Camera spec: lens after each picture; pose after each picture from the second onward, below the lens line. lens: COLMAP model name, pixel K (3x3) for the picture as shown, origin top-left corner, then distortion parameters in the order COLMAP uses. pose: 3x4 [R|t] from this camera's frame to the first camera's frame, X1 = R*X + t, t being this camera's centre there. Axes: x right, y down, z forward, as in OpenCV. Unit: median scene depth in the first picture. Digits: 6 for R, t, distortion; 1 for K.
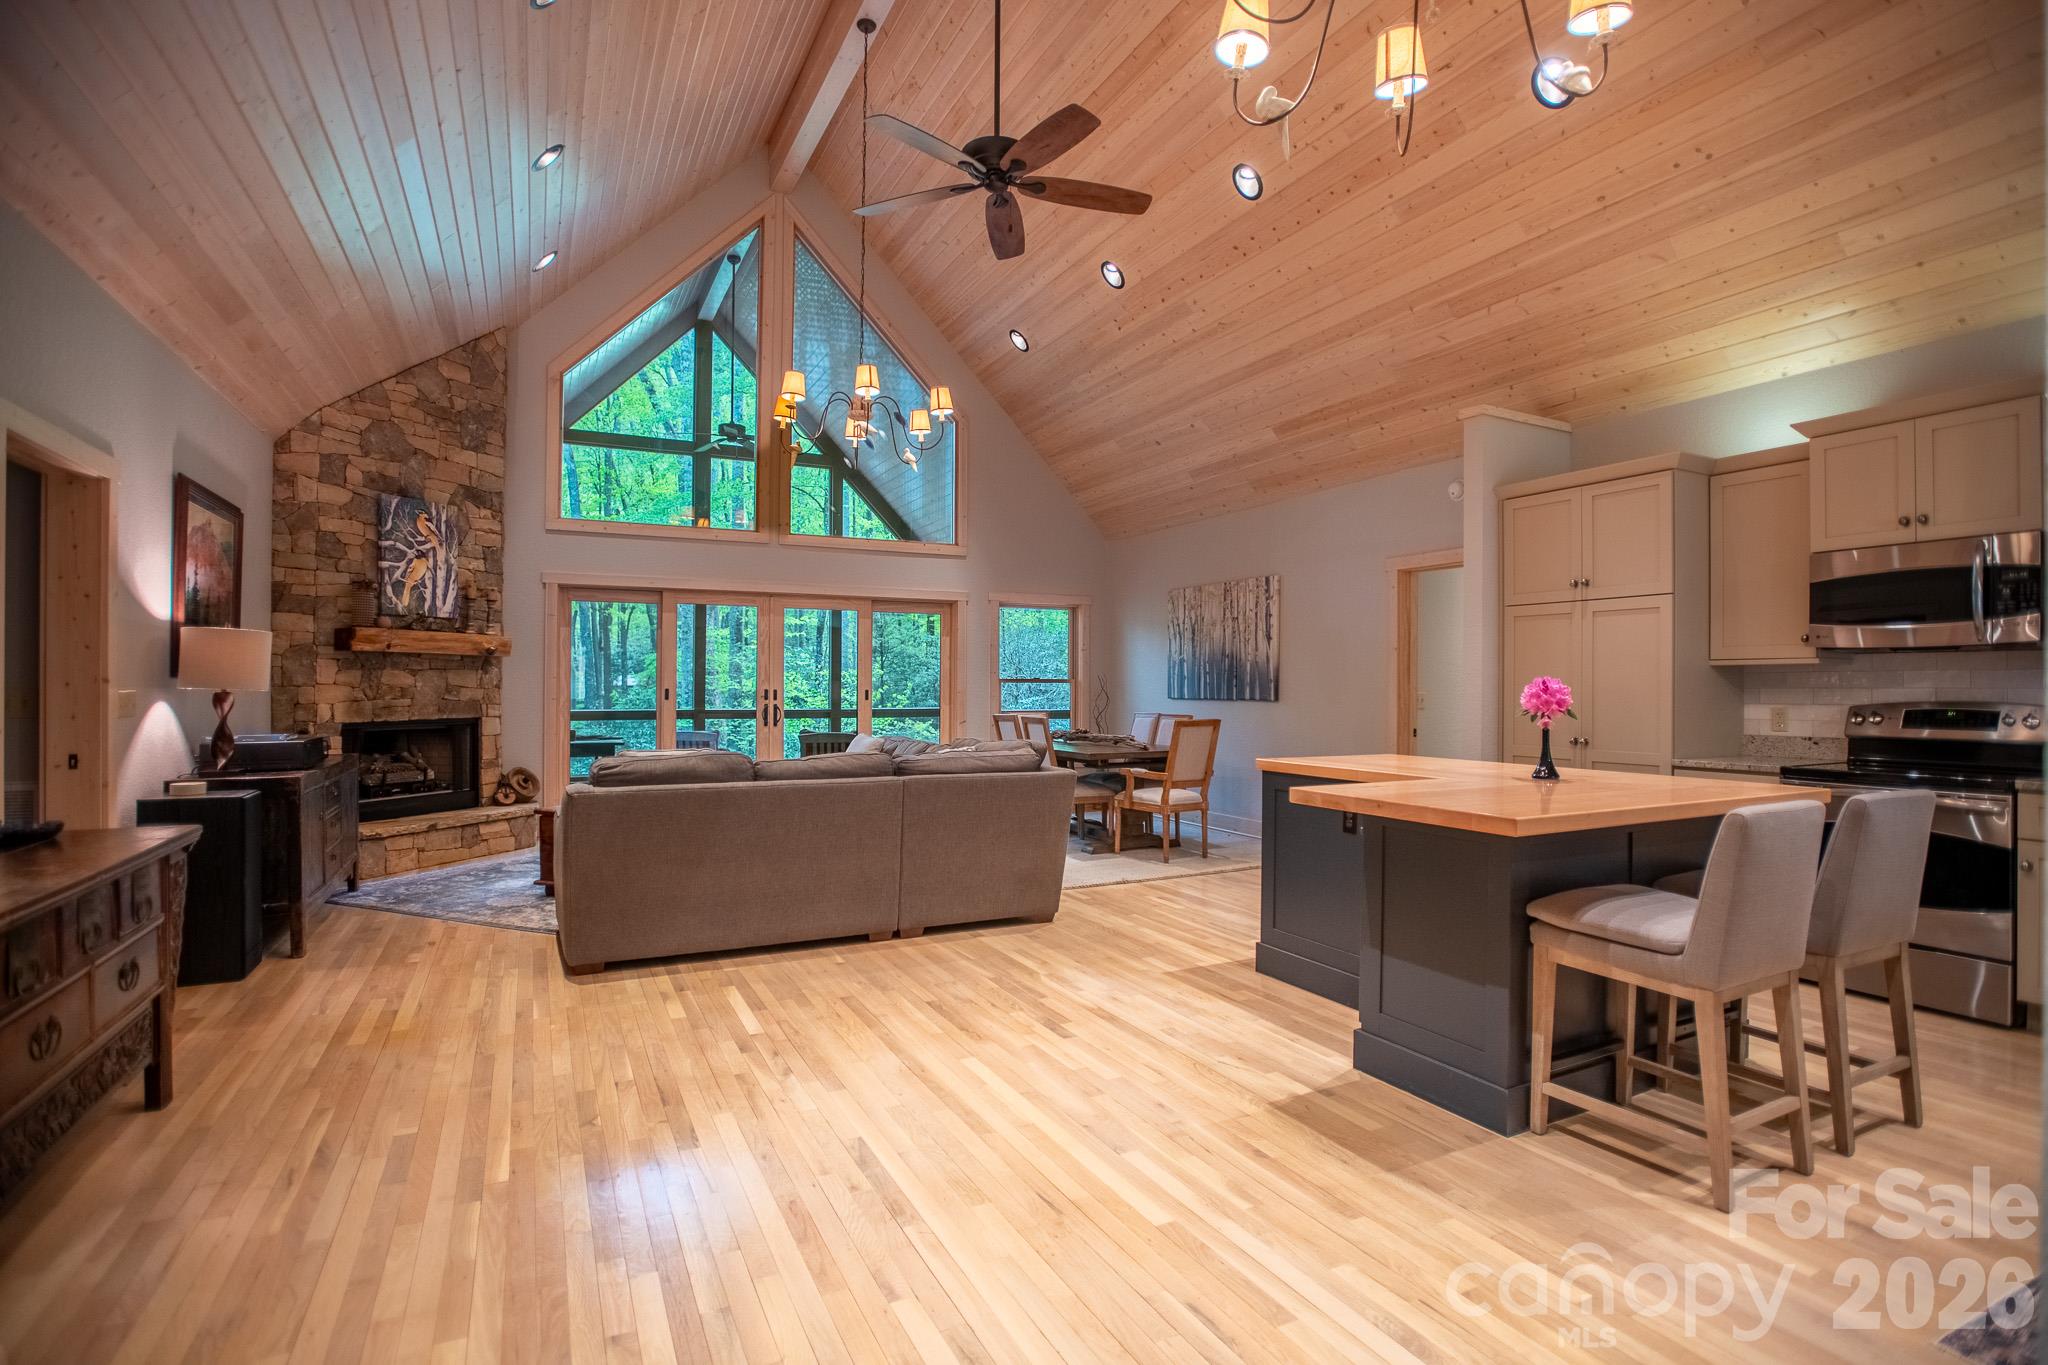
lens RADIAL K [[988.7, 0, 1020.3], [0, 988.7, 685.1], [0, 0, 1]] dist [-0.061455, 0.021389]
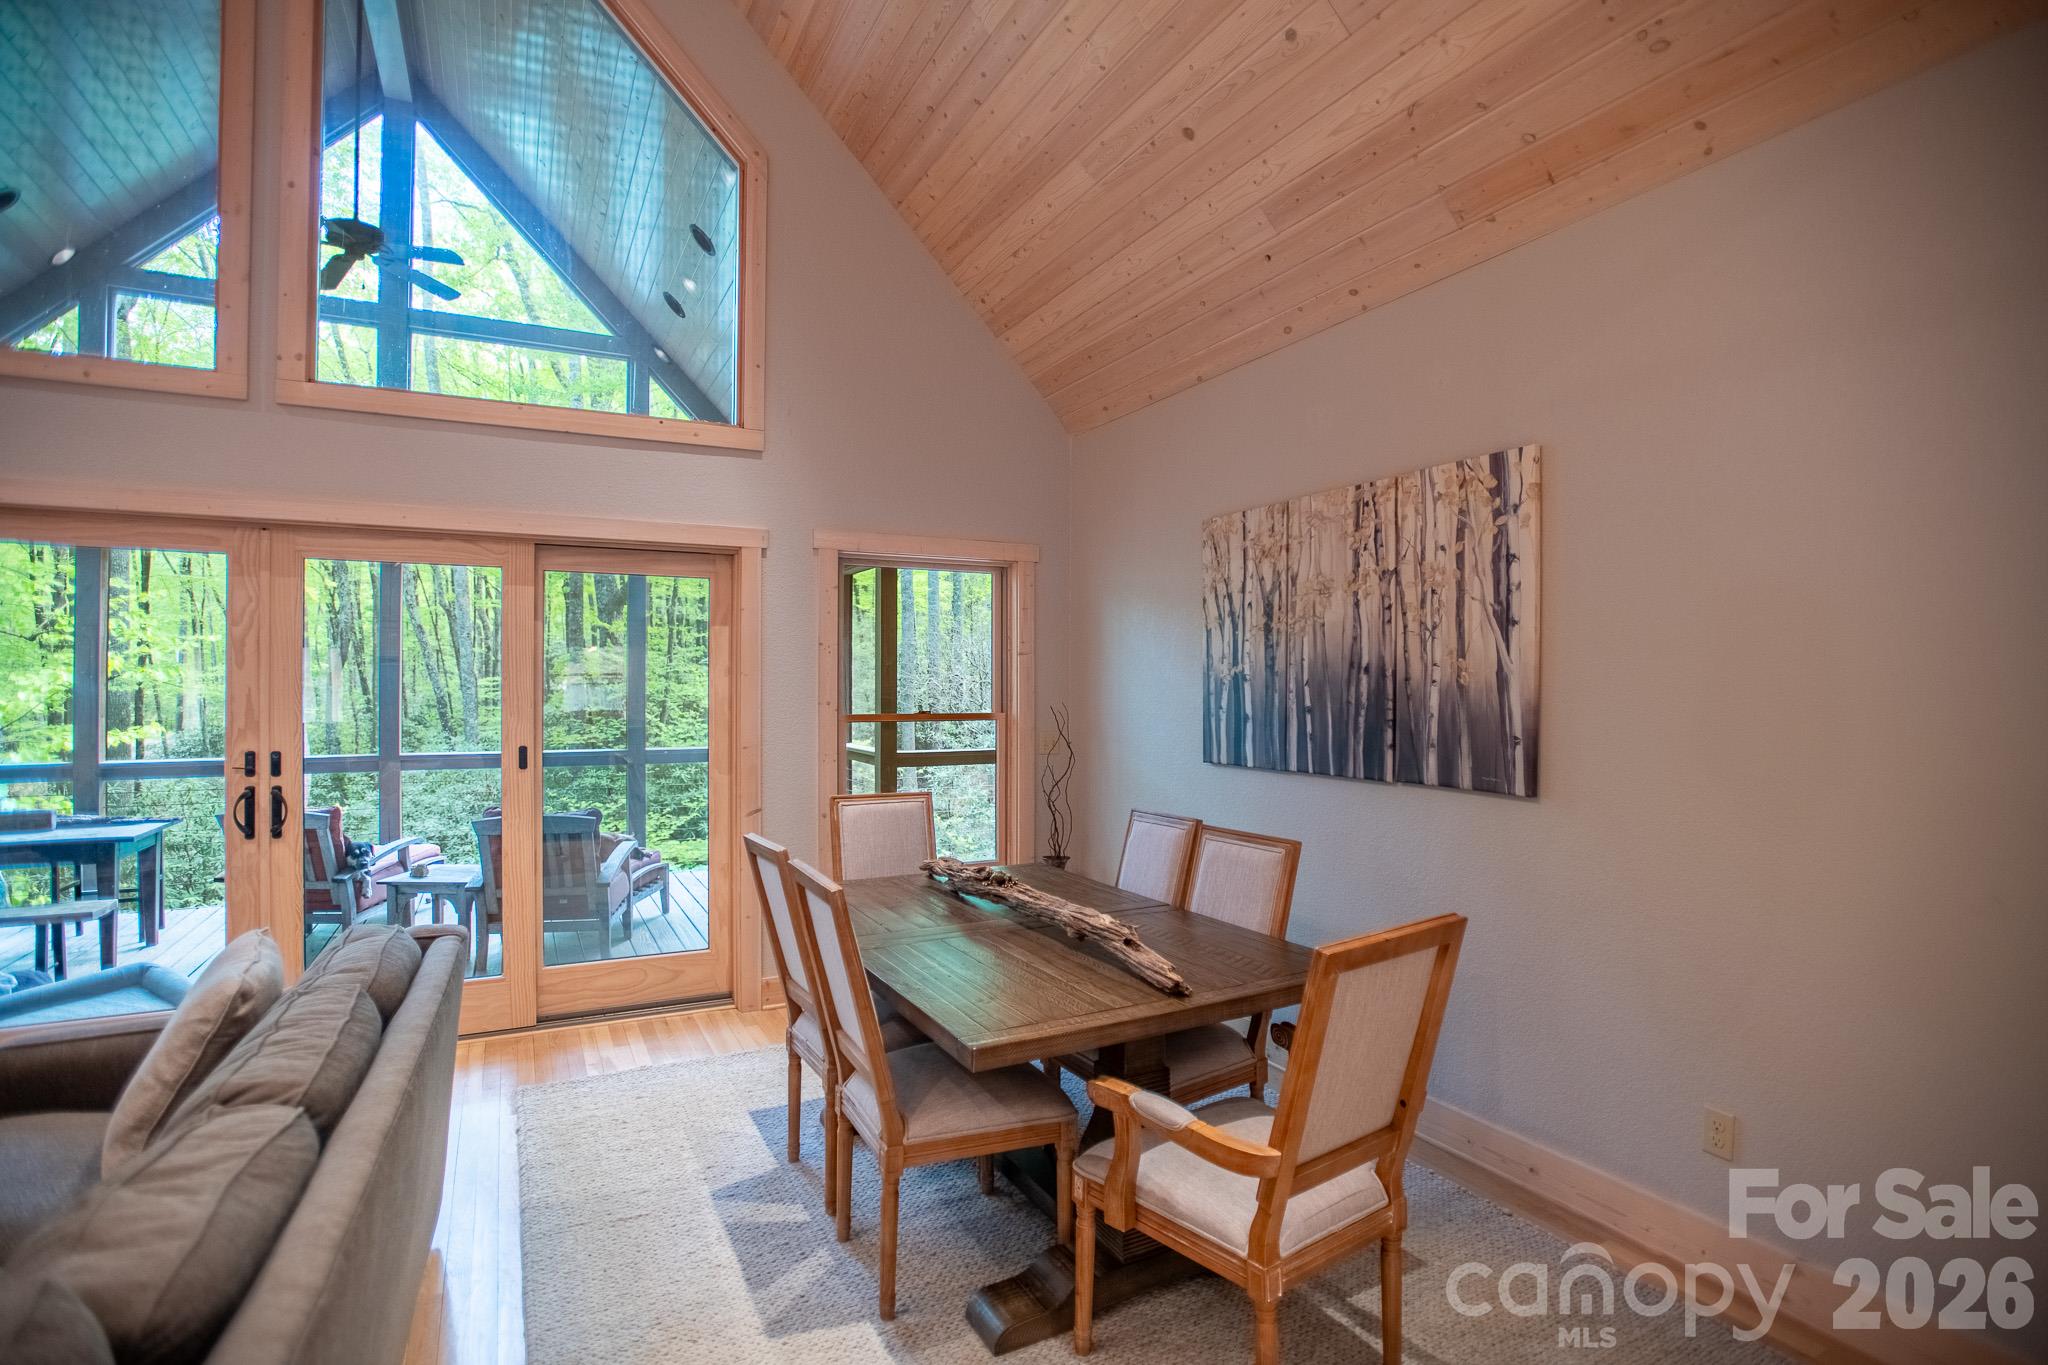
lens RADIAL K [[988.7, 0, 1020.3], [0, 988.7, 685.1], [0, 0, 1]] dist [-0.061455, 0.021389]
pose [[0.999815, -0.003637, 0.018877, 0.071959], [0.003626, 0.999993, 0.000625, -0.026802], [-0.018880, -0.000556, 0.999822, 0.683286]]
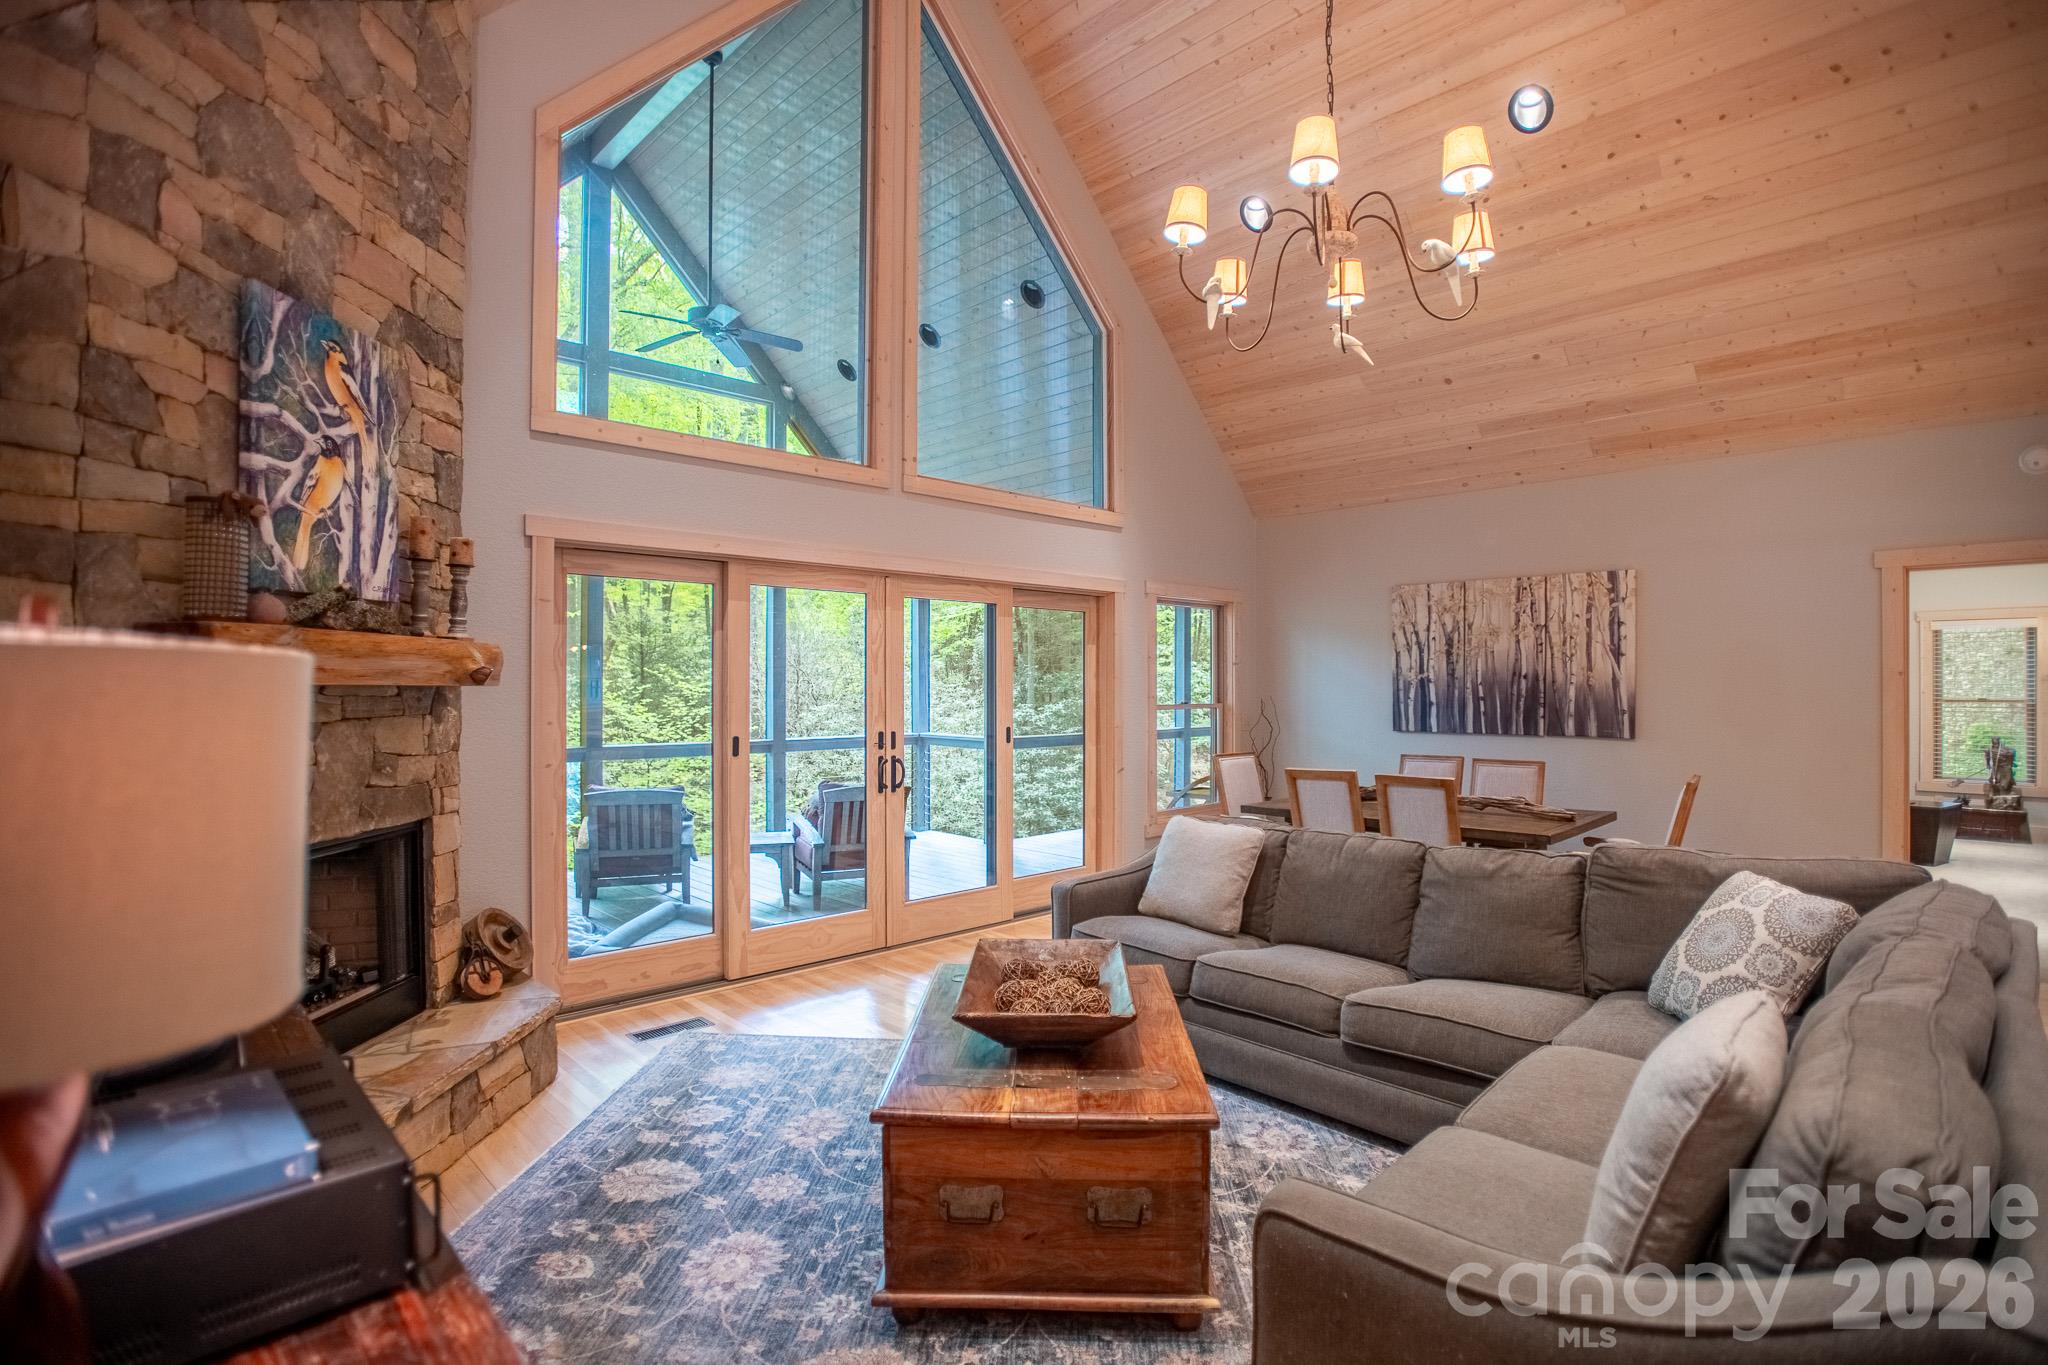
lens RADIAL K [[988.7, 0, 1020.3], [0, 988.7, 685.1], [0, 0, 1]] dist [-0.061455, 0.021389]
pose [[0.952695, -0.004293, 0.303898, -0.419985], [0.003534, 0.999989, 0.003049, -0.029770], [-0.303908, -0.001831, 0.952700, 0.466477]]
